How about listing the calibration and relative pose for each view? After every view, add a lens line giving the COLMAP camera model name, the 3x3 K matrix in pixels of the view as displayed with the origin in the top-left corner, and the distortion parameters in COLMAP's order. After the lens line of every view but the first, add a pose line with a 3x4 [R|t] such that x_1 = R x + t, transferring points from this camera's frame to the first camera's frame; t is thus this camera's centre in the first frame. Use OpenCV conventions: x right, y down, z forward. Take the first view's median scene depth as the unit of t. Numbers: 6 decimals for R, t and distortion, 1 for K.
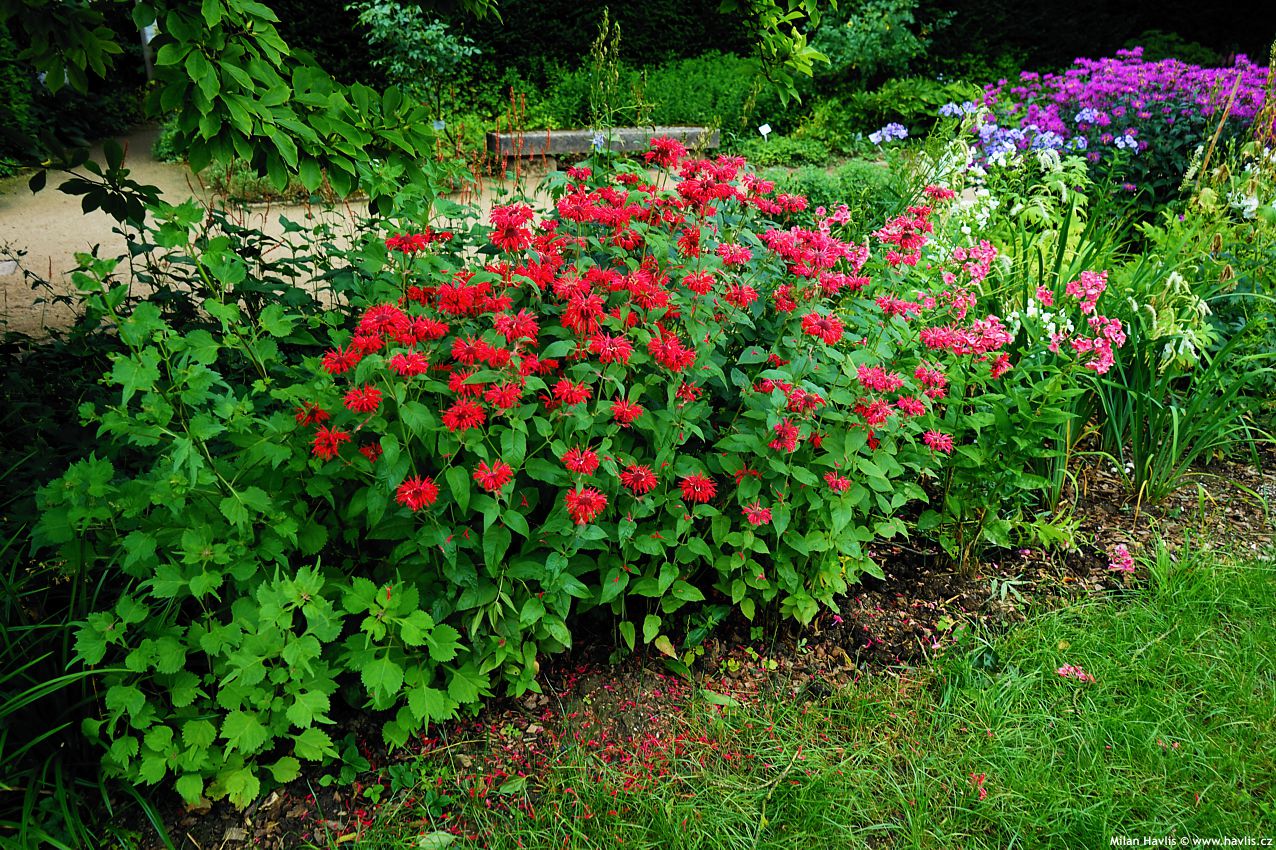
lens RADIAL K [[1022.7, 0, 635.9], [0, 1022.7, 420.6], [0, 0, 1]] dist [0.012043, -0.002810]
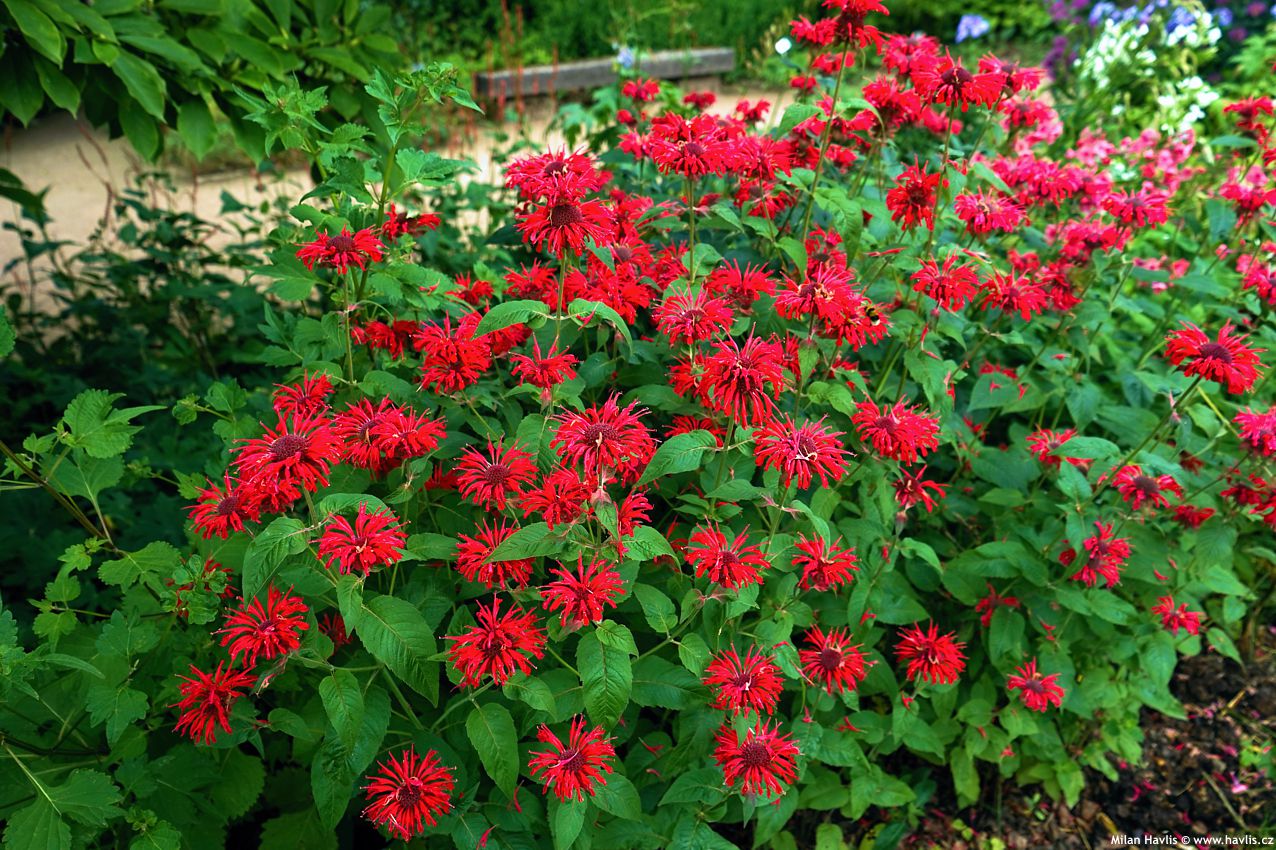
lens RADIAL K [[1022.7, 0, 642.3], [0, 1022.7, 427.3], [0, 0, 1]] dist [0.012043, -0.002810]
pose [[0.997044, -0.076511, -0.006995, -0.037596], [0.076798, 0.995128, 0.061831, -0.047124], [0.002231, -0.062185, 0.998062, 0.223350]]
